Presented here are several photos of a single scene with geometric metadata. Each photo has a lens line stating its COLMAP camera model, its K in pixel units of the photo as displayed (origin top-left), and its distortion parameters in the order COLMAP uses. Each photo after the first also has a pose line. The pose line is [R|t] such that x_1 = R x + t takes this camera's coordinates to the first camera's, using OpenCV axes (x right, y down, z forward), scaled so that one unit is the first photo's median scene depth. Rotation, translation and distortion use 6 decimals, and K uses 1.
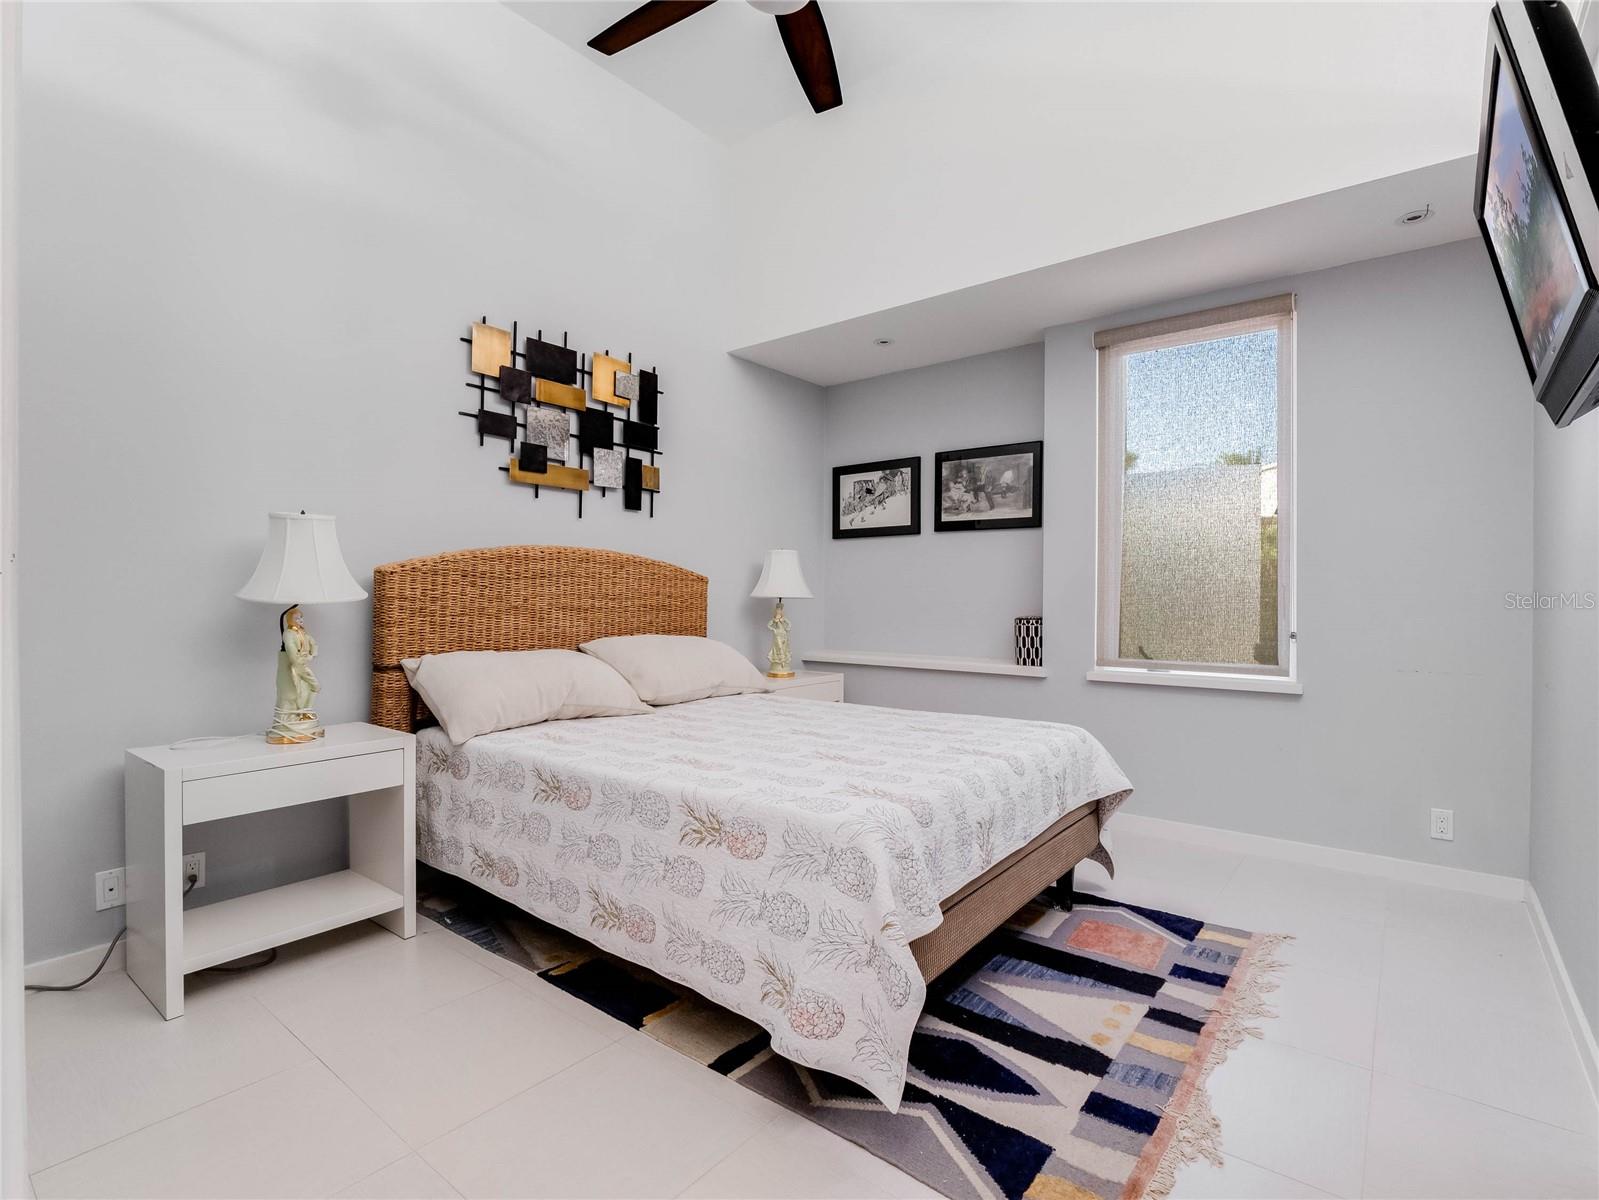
lens RADIAL K [[769.1, 0, 797.7], [0, 769.1, 598.3], [0, 0, 1]] dist [-0.015631, 0.003375]
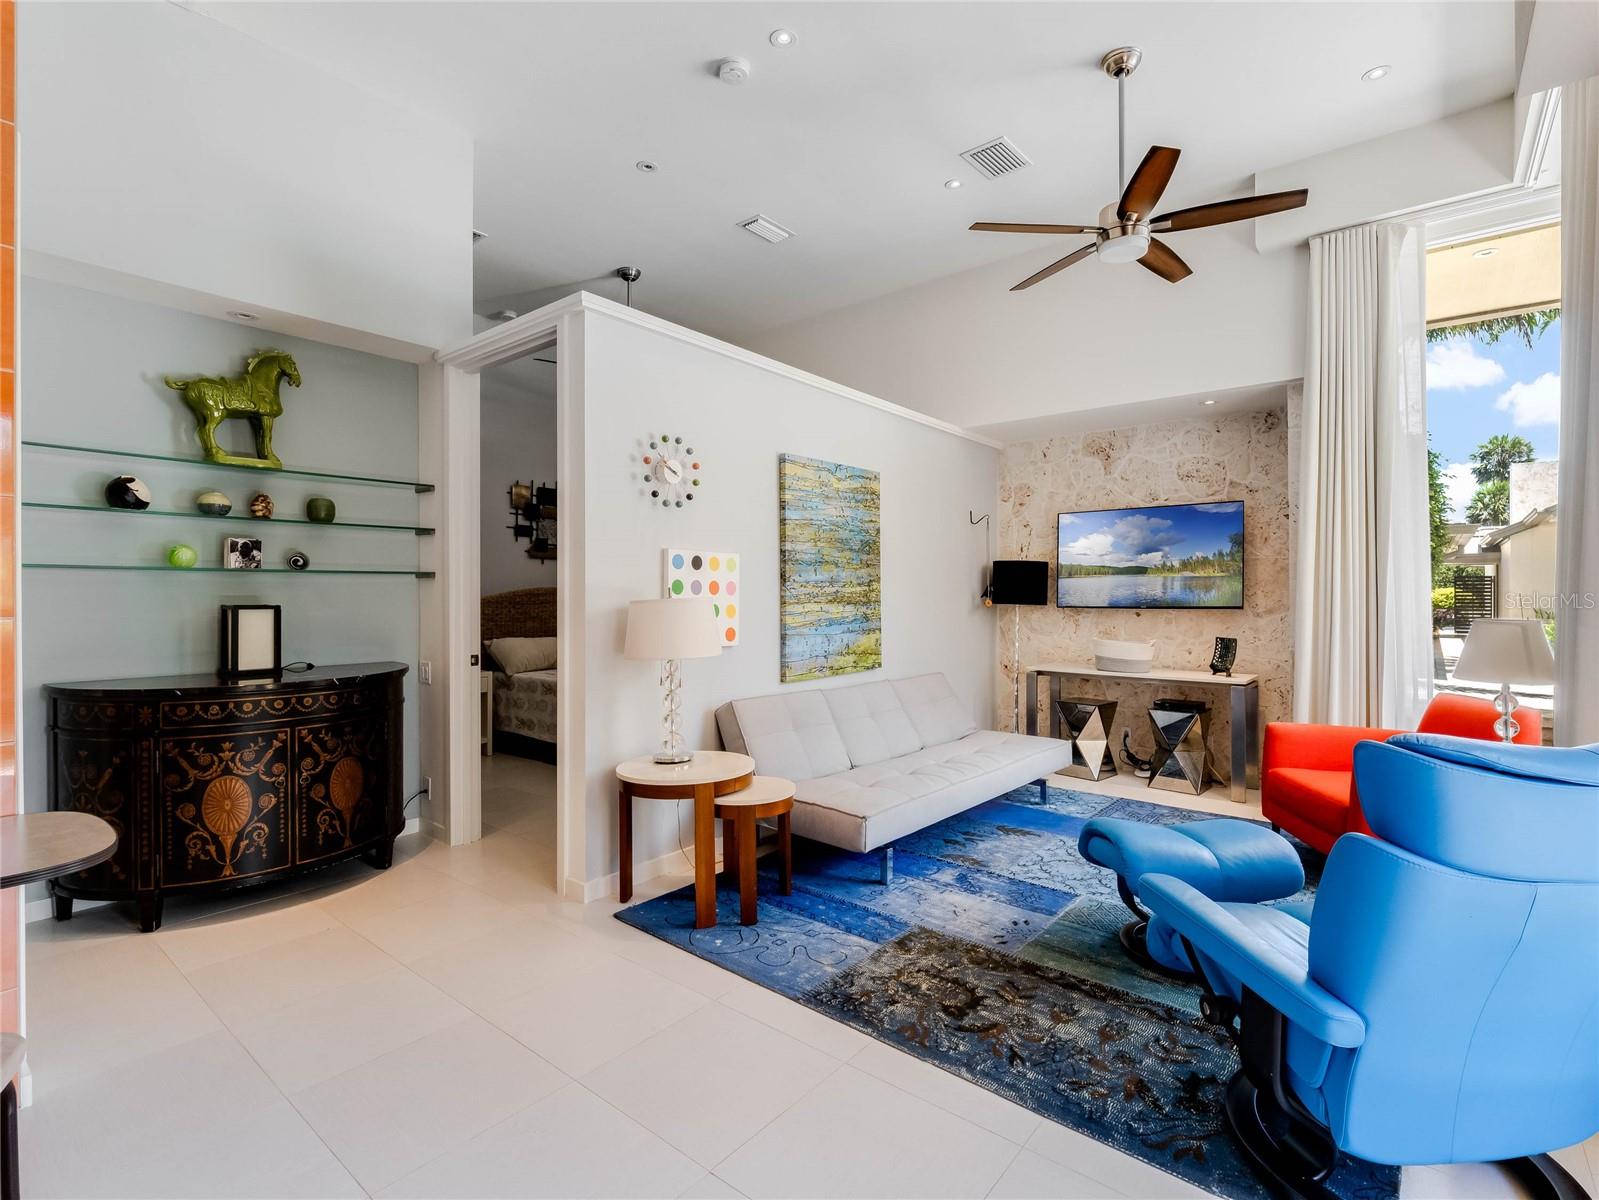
lens RADIAL K [[769.1, 0, 802.2], [0, 769.1, 604.4], [0, 0, 1]] dist [-0.015631, 0.003375]
pose [[0.999920, -0.006815, -0.010646, 0.401855], [0.006780, 0.999971, -0.003335, -0.013019], [0.010668, 0.003262, 0.999938, -1.120576]]
